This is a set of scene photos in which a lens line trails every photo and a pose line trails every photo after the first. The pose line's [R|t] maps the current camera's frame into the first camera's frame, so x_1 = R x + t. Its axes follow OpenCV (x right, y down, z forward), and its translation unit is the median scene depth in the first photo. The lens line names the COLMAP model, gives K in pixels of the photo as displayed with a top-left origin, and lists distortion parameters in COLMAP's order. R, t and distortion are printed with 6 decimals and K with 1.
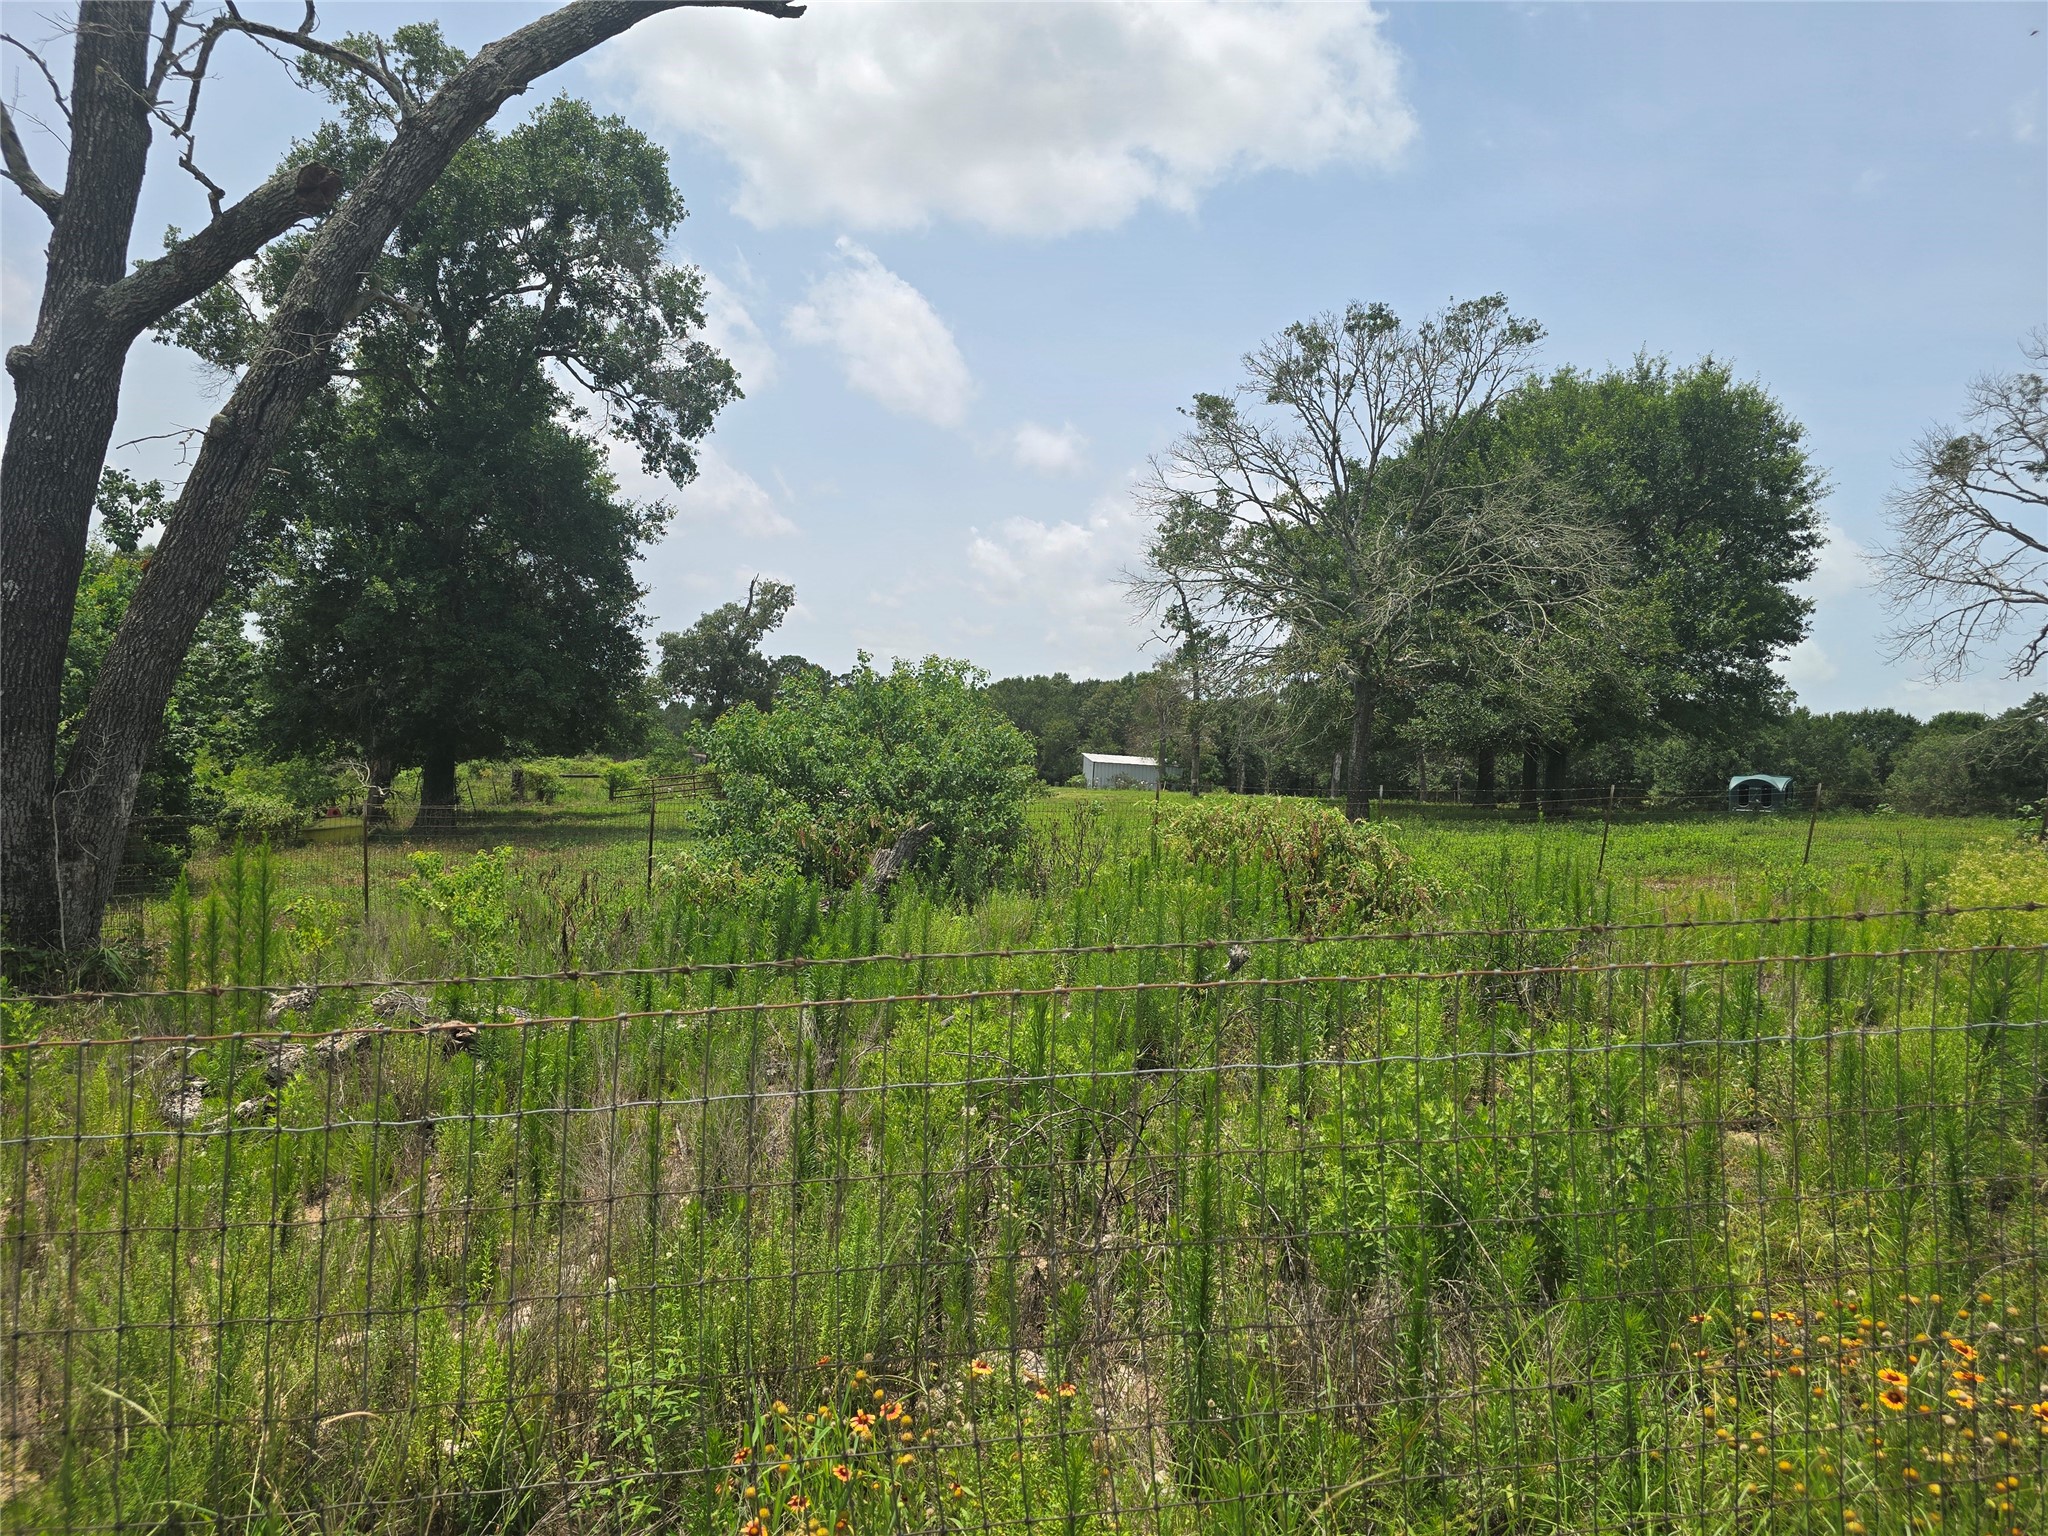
lens RADIAL K [[1369.3, 0, 1002.8], [0, 1369.3, 756.1], [0, 0, 1]] dist [0.048199, -0.055877]
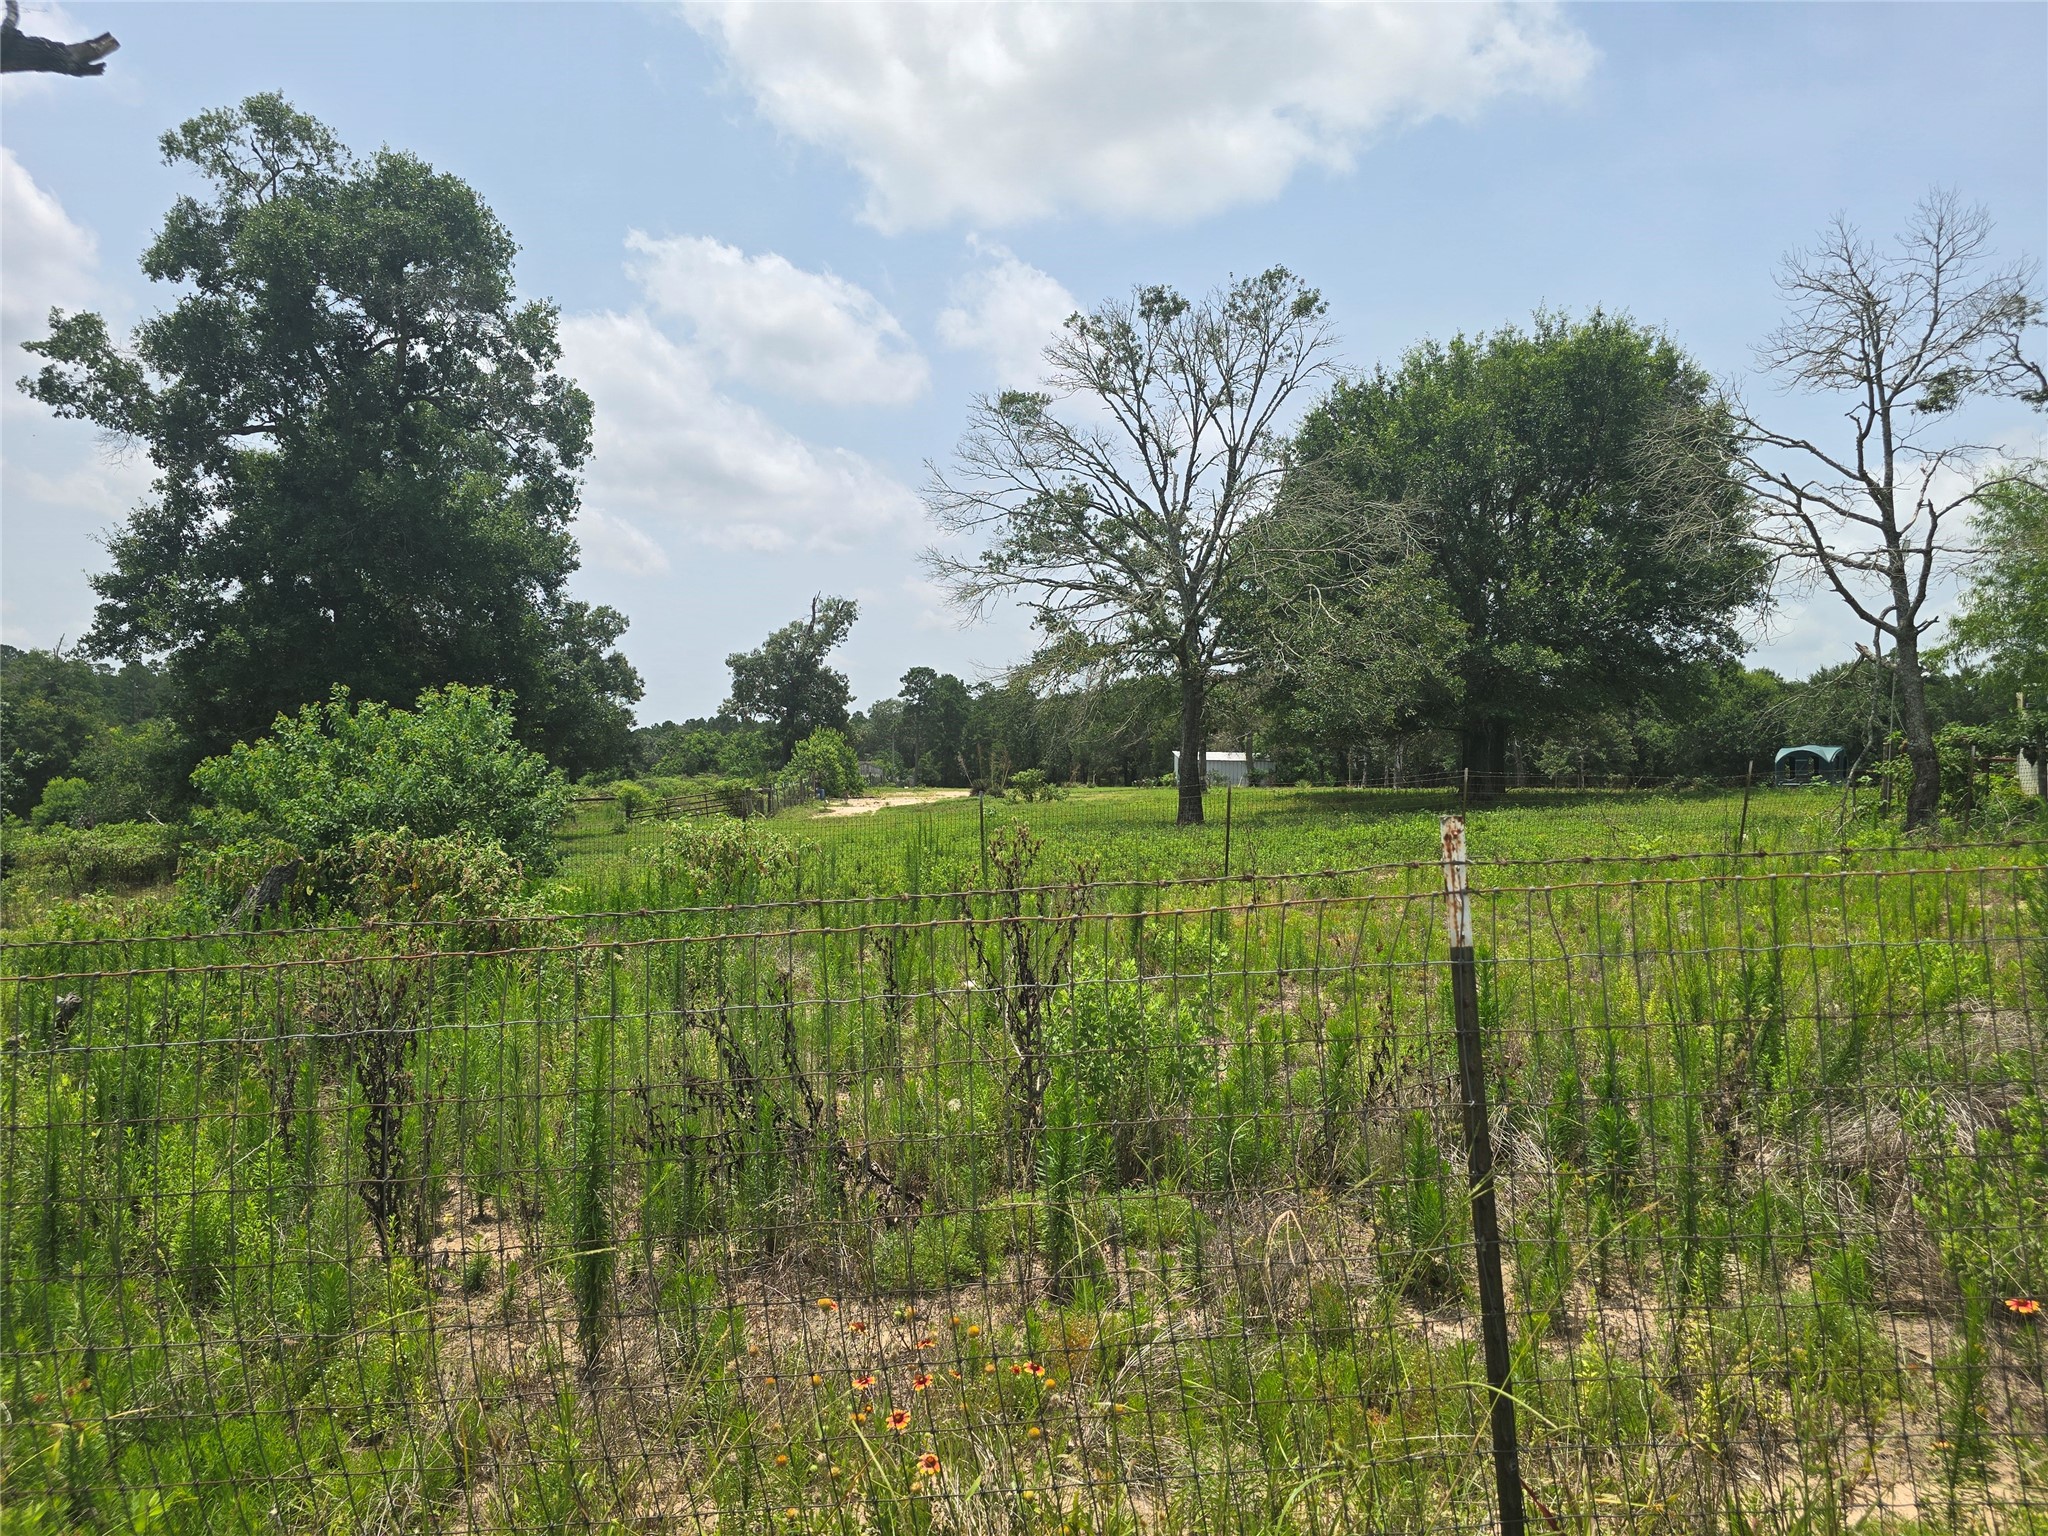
lens RADIAL K [[1369.3, 0, 1049.5], [0, 1369.3, 853.6], [0, 0, 1]] dist [0.048199, -0.055877]
pose [[0.991952, -0.035187, -0.121629, 0.262051], [0.043438, 0.996883, 0.065864, 0.004562], [0.118932, -0.070617, 0.990388, -0.004077]]
